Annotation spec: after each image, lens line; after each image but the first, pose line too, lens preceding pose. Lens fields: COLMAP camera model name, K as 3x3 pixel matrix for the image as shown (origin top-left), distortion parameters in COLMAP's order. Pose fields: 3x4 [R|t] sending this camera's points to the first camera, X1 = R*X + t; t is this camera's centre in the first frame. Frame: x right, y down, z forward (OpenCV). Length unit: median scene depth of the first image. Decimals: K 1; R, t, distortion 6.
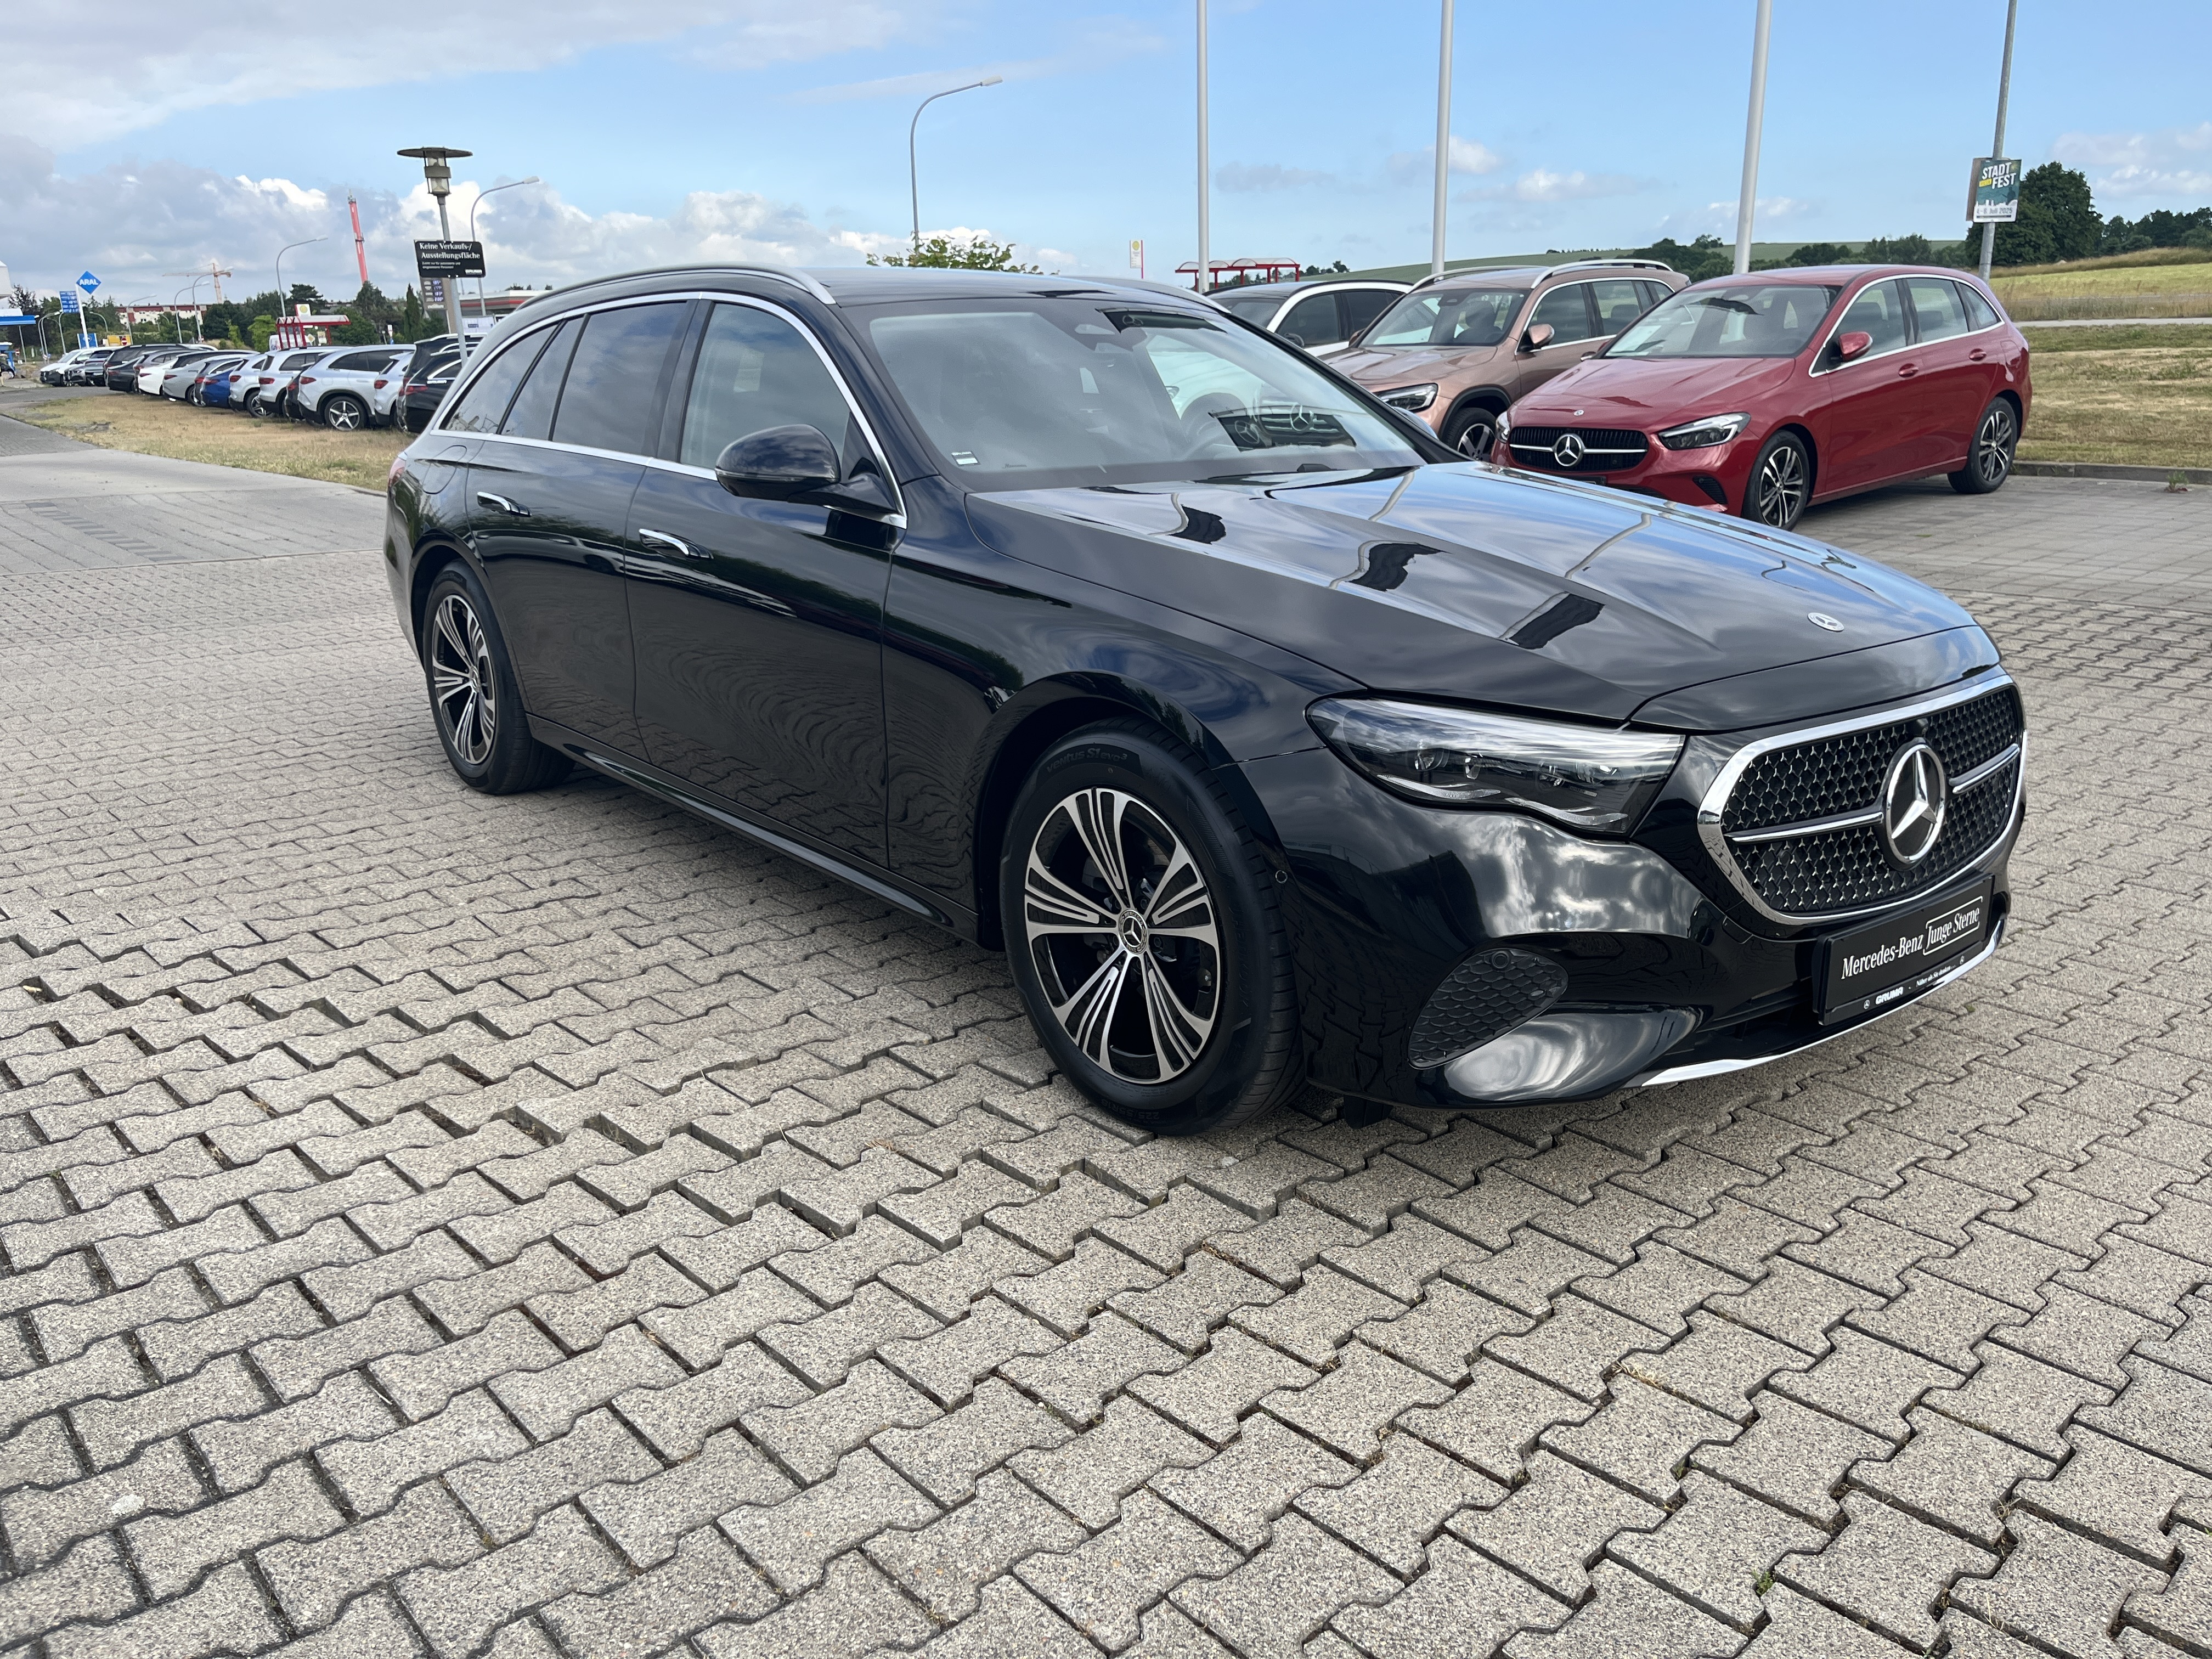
lens RADIAL K [[1684.2, 0, 1107.8], [0, 1684.2, 815.4], [0, 0, 1]] dist [0.029415, -0.004292]
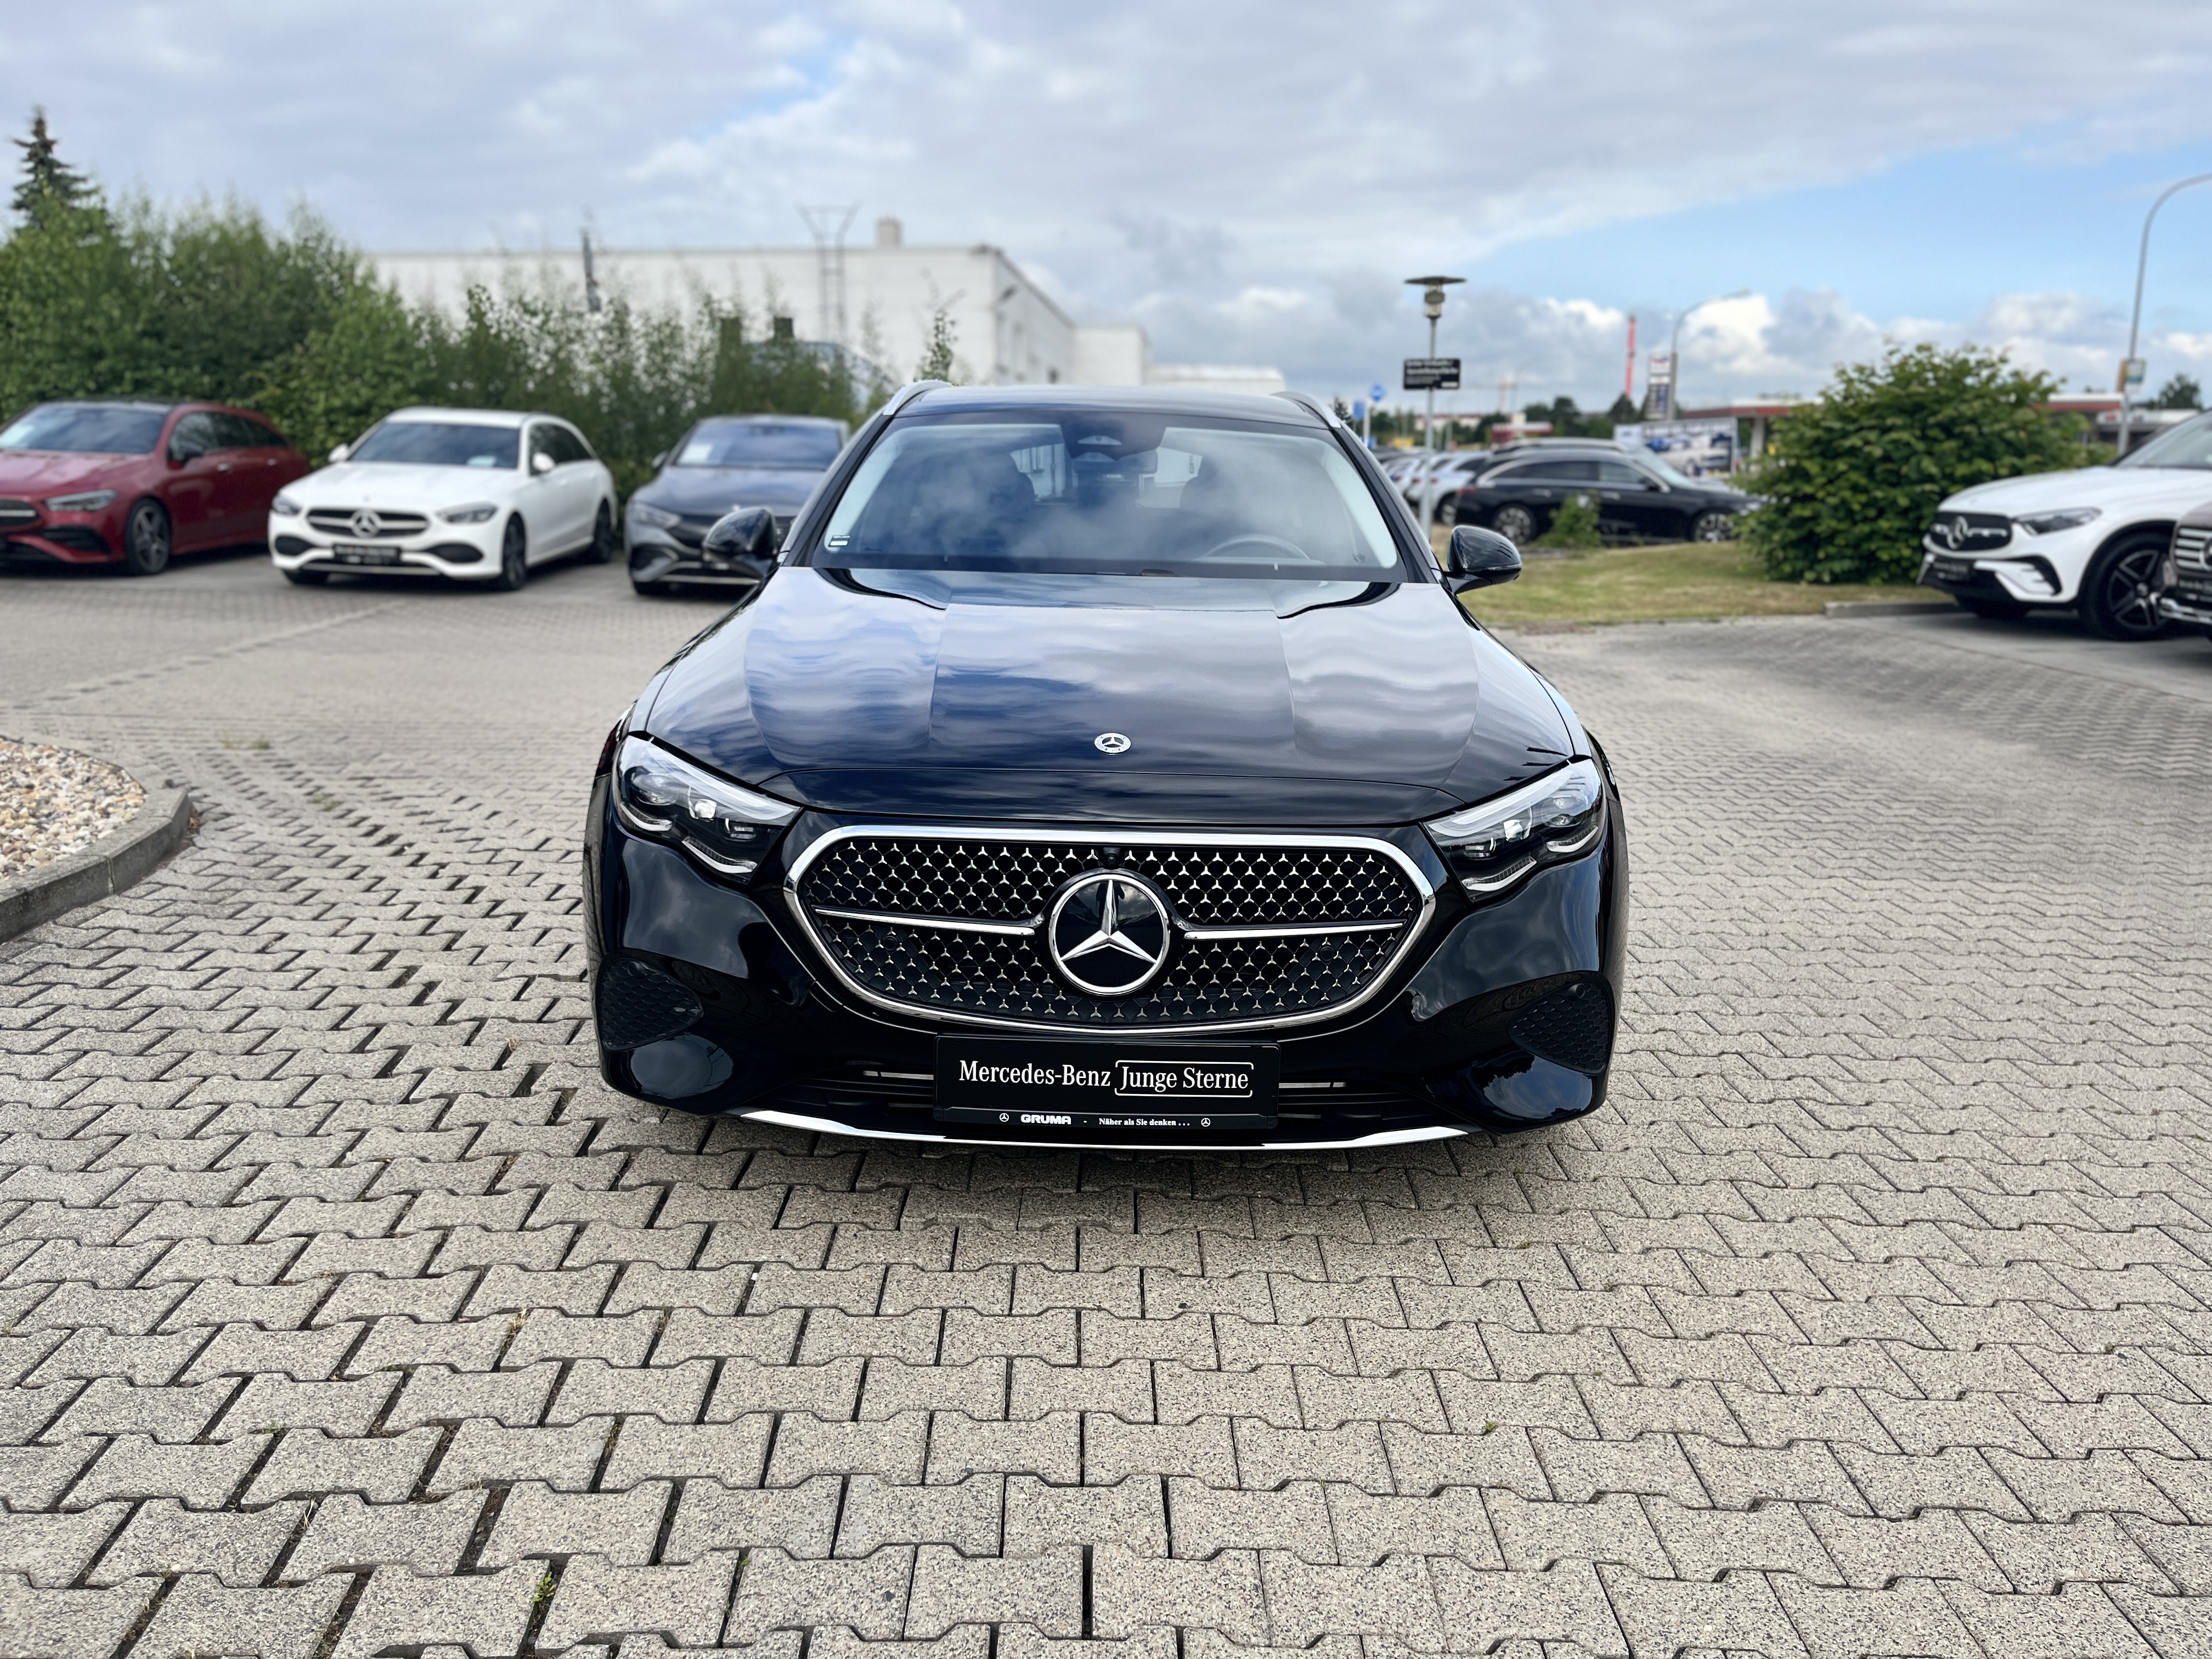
lens RADIAL K [[1675.3, 0, 1113.5], [0, 1675.3, 821.1], [0, 0, 1]] dist [0.079149, -0.107210]
pose [[0.772604, 0.157739, -0.614980, 0.987370], [-0.192136, 0.981314, 0.010320, -0.075607], [0.605117, 0.110187, 0.788475, 0.216450]]
